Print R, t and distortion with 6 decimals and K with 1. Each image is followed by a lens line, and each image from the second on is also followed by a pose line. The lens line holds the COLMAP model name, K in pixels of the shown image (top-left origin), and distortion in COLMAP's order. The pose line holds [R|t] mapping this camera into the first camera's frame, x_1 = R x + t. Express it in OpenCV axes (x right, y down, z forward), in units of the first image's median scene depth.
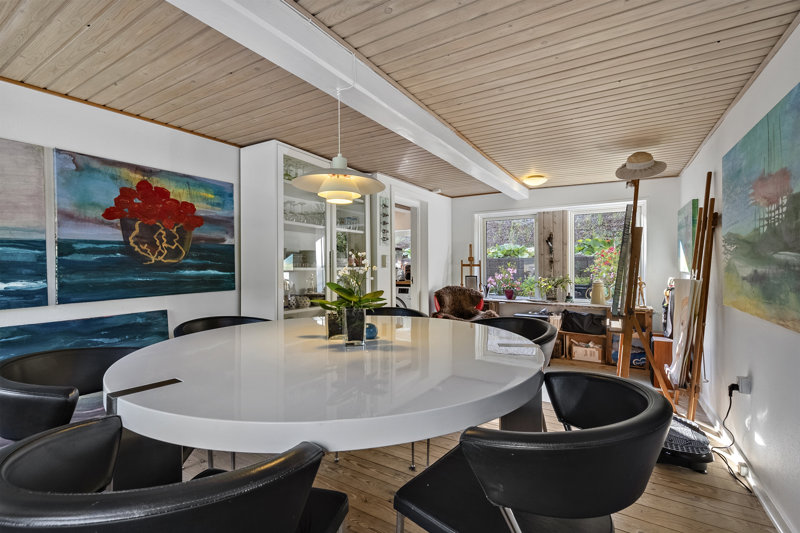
lens RADIAL K [[360.2, 0, 400.0], [0, 360.2, 266.5], [0, 0, 1]] dist [0.002592, 0.000204]
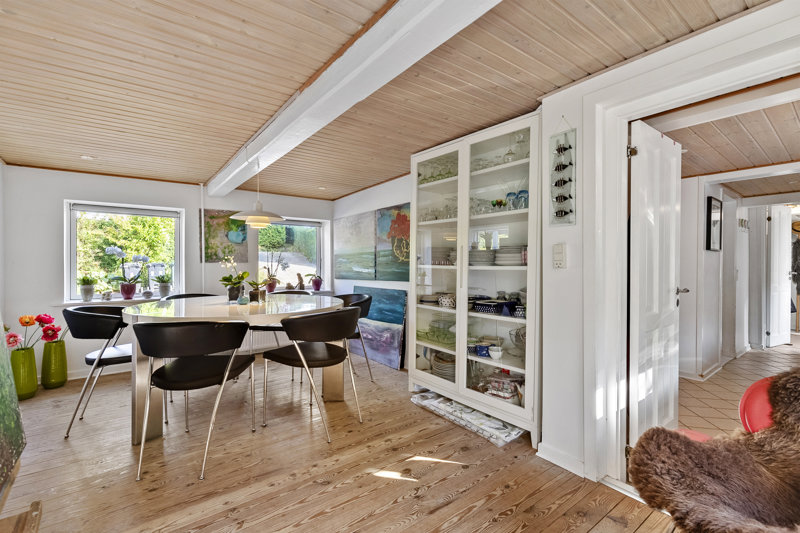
lens RADIAL K [[360.2, 0, 400.0], [0, 360.2, 266.5], [0, 0, 1]] dist [0.002592, 0.000204]
pose [[-0.369053, 0.013227, -0.929314, 0.855145], [-0.004893, 0.999857, 0.016175, -0.012614], [0.929395, 0.010517, -0.368936, 1.596880]]
